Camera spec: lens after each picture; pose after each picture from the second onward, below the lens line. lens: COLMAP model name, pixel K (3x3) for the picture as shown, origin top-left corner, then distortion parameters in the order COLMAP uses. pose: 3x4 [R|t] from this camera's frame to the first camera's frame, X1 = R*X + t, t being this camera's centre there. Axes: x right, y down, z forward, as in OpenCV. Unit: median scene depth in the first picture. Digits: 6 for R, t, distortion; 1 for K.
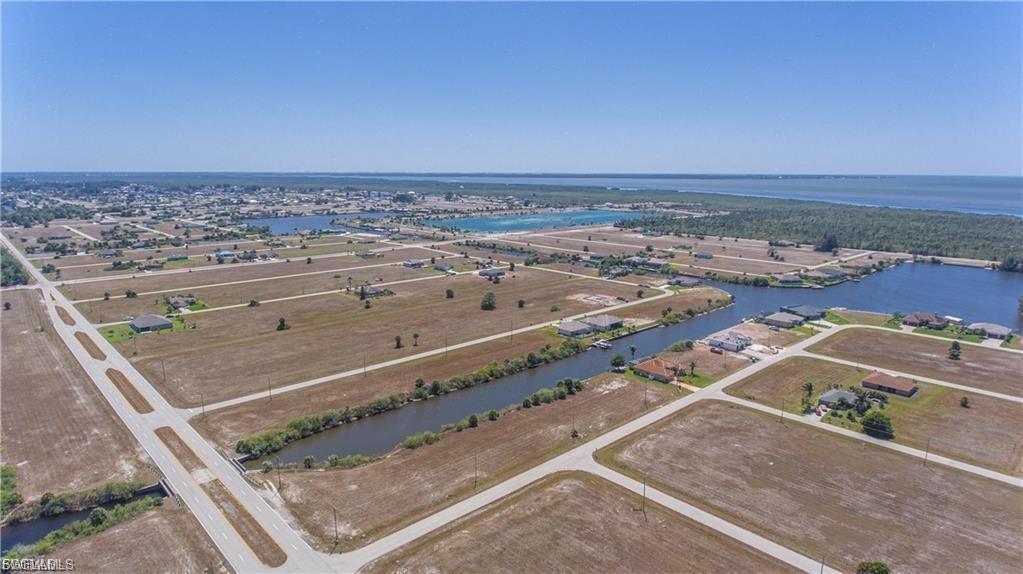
lens RADIAL K [[608.8, 0, 496.0], [0, 608.8, 286.2], [0, 0, 1]] dist [-0.005125, 0.005426]
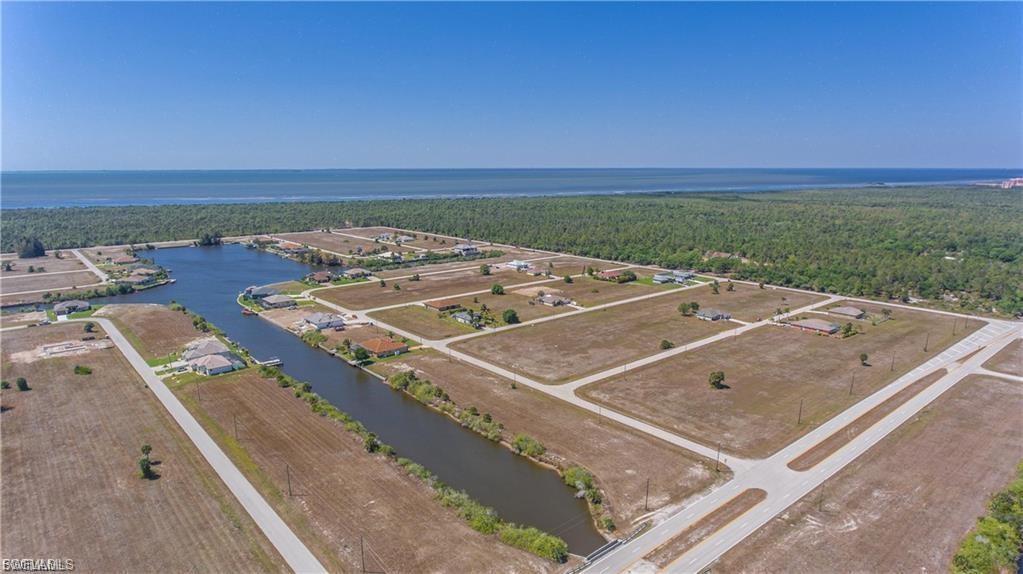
lens RADIAL K [[608.8, 0, 496.0], [0, 608.8, 286.2], [0, 0, 1]] dist [-0.005125, 0.005426]
pose [[0.047208, -0.199176, 0.978826, -0.708185], [0.191825, 0.963487, 0.186803, -0.123158], [-0.980293, 0.178944, 0.083692, 0.643362]]
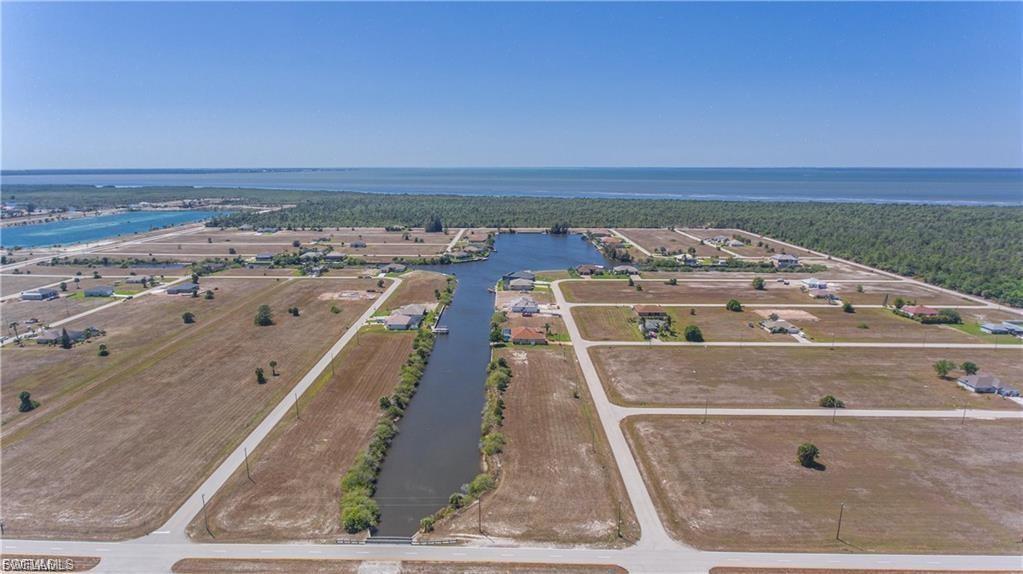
lens RADIAL K [[608.8, 0, 496.0], [0, 608.8, 286.2], [0, 0, 1]] dist [-0.005125, 0.005426]
pose [[0.690511, -0.147122, 0.708202, -0.532282], [0.140252, 0.987747, 0.068447, -0.039966], [-0.709595, 0.052063, 0.702684, 0.214687]]
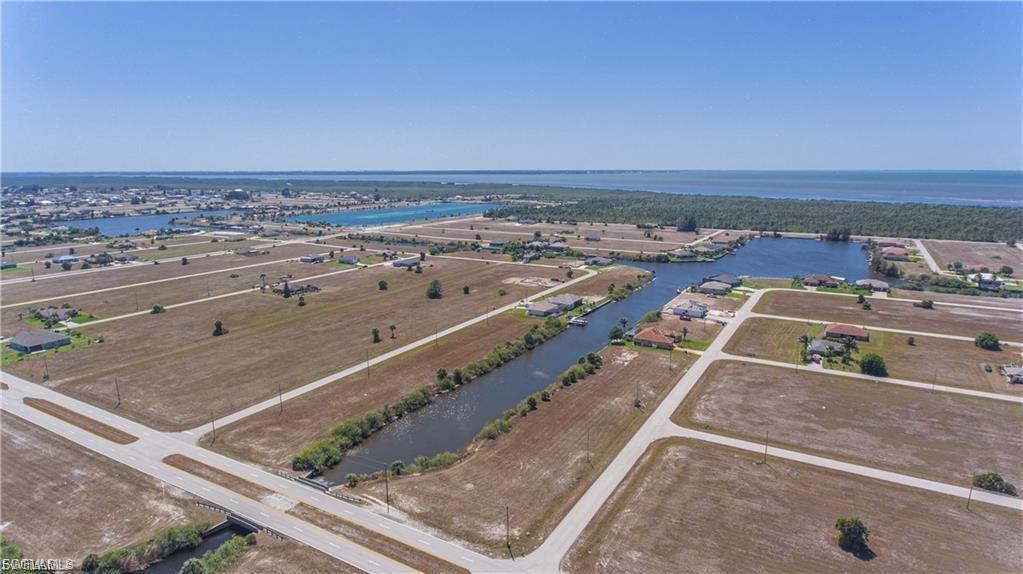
lens RADIAL K [[608.8, 0, 496.0], [0, 608.8, 286.2], [0, 0, 1]] dist [-0.005125, 0.005426]
pose [[0.957758, -0.060877, 0.281058, -0.255541], [0.059740, 0.998134, 0.012621, 0.018400], [-0.281302, 0.004703, 0.959608, 0.082203]]
